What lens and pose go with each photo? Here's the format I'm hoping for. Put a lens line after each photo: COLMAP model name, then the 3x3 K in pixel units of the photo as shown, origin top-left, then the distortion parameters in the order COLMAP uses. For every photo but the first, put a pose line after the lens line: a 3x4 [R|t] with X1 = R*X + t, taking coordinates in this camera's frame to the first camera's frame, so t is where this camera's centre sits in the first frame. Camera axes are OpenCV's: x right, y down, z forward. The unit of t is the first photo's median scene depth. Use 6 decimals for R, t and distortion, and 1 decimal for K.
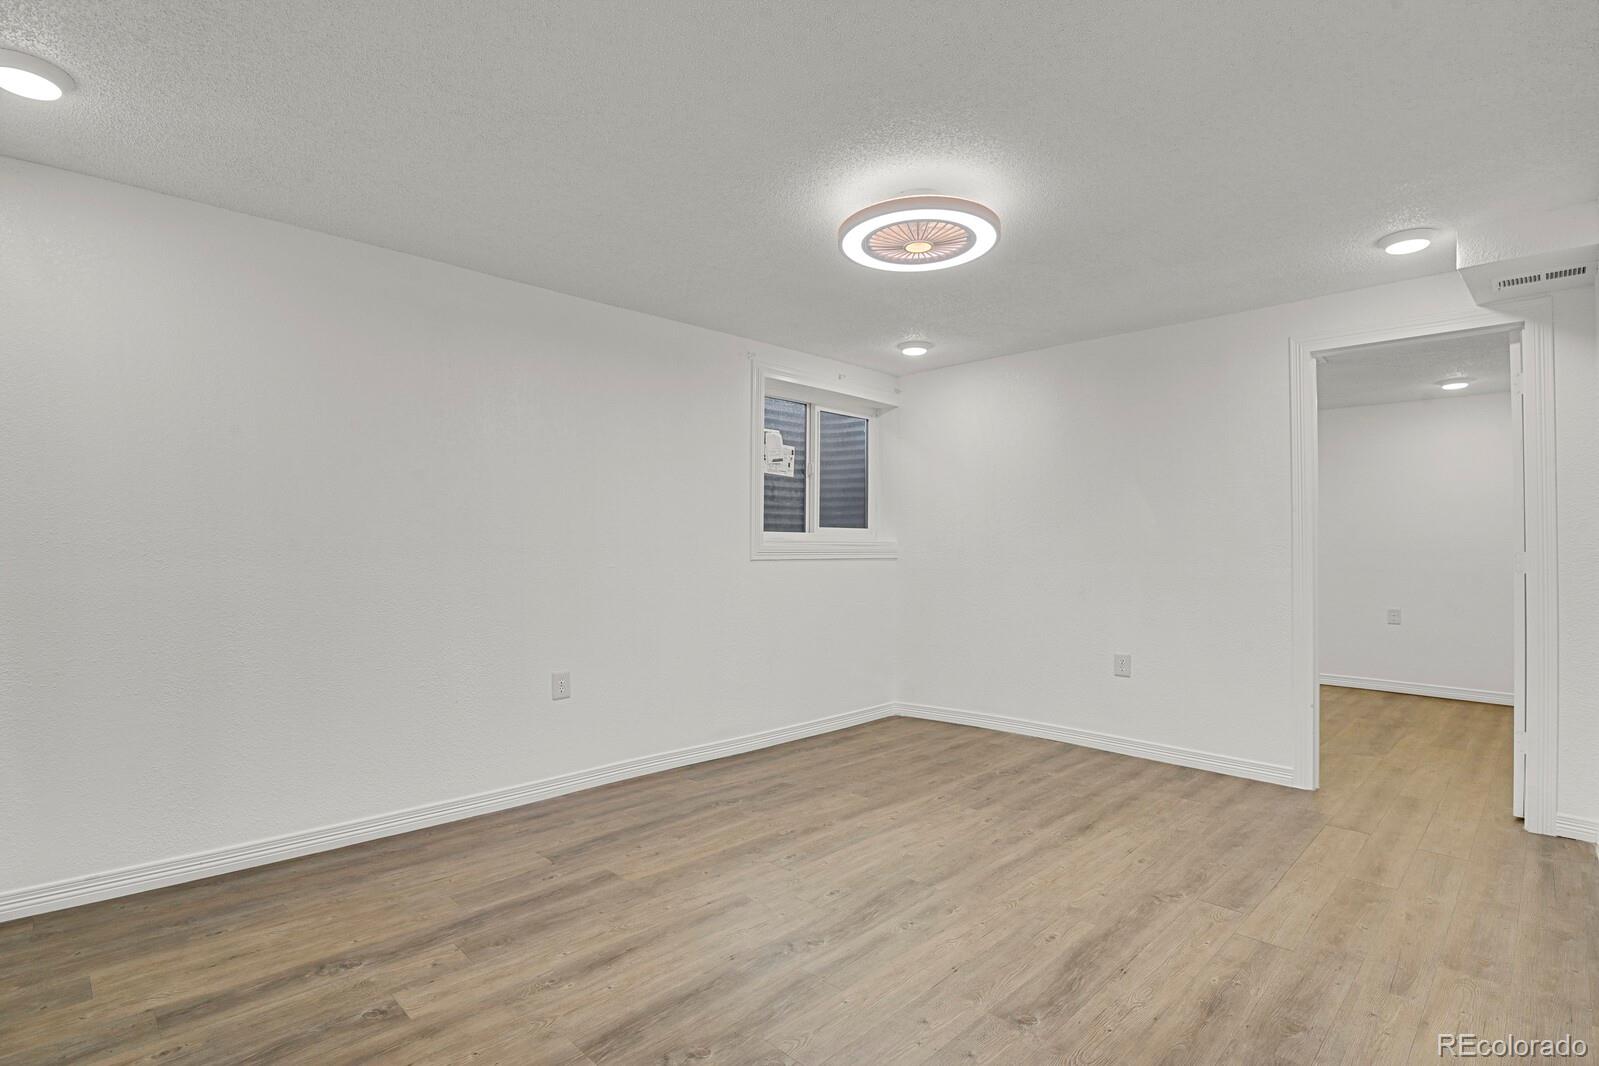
lens RADIAL K [[792.4, 0, 816.0], [0, 792.4, 543.6], [0, 0, 1]] dist [-0.029239, -0.000558]
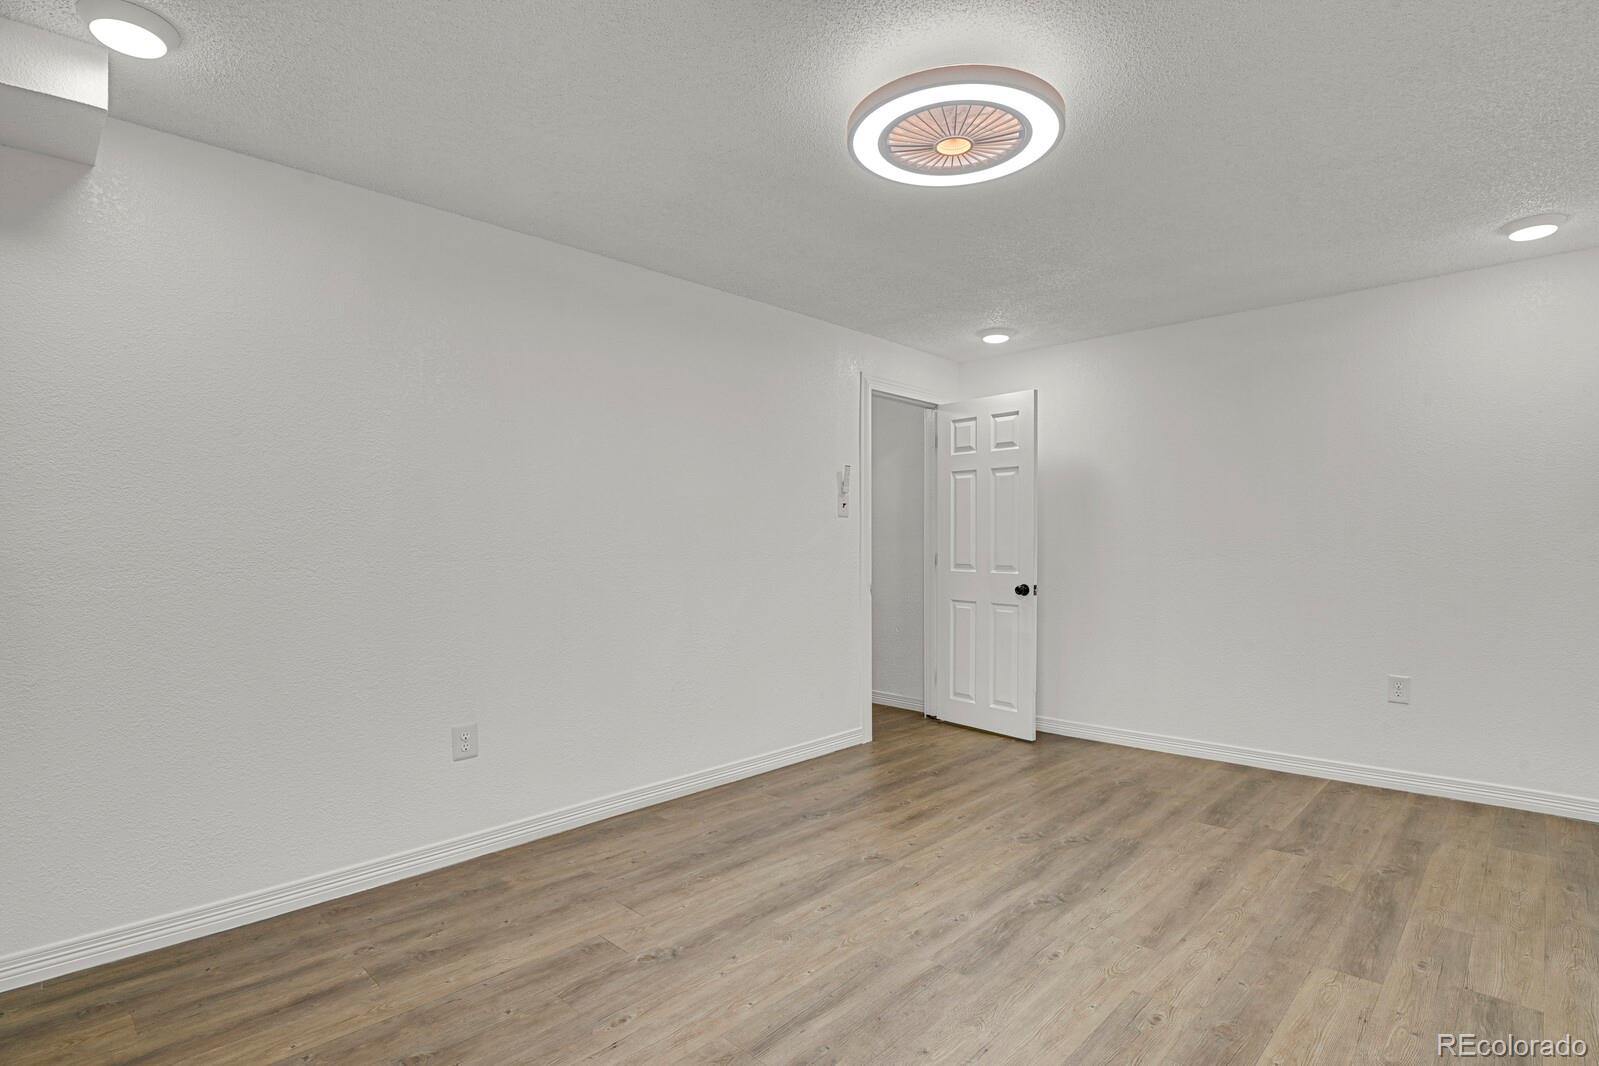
lens RADIAL K [[792.4, 0, 816.0], [0, 792.4, 543.6], [0, 0, 1]] dist [-0.029239, -0.000558]
pose [[-0.999977, 0.001548, -0.006544, 0.306995], [0.001583, 0.999984, -0.005426, 0.008739], [0.006536, -0.005436, -0.999964, 2.009182]]
